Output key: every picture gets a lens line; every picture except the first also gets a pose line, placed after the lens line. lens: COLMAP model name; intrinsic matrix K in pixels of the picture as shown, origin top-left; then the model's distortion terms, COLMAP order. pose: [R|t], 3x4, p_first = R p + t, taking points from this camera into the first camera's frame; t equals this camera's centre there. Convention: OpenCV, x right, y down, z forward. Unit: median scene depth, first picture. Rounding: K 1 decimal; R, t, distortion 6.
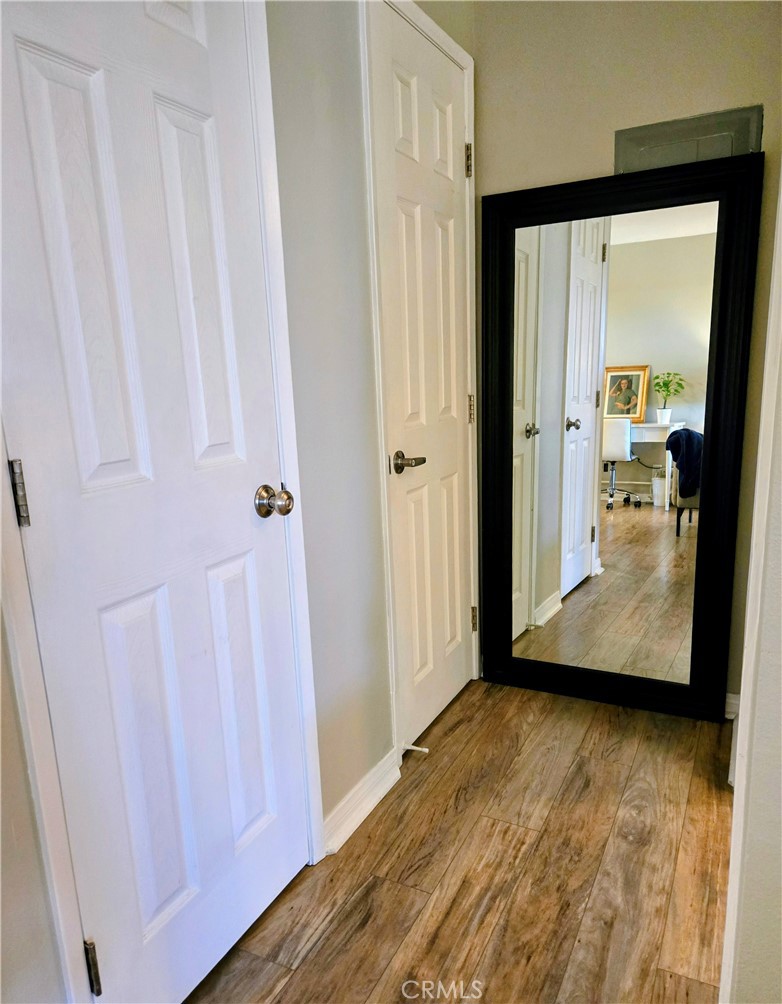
lens RADIAL K [[737.9, 0, 389.5], [0, 737.9, 548.0], [0, 0, 1]] dist [0.043695, -0.003139]
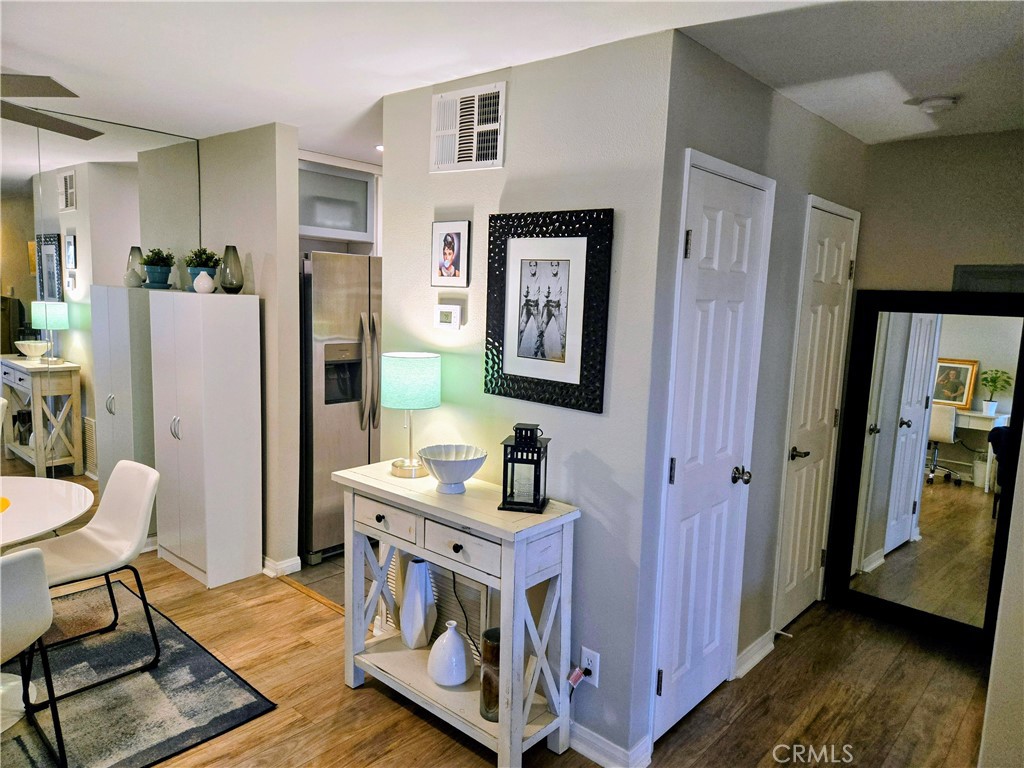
lens RADIAL K [[702.5, 0, 512.0], [0, 702.5, 384.0], [0, 0, 1]] dist [0.063444, -0.063132]
pose [[0.963523, 0.110745, -0.243636, -0.197168], [-0.137990, 0.985602, -0.097712, -0.023178], [0.229307, 0.127768, 0.964932, -0.616101]]
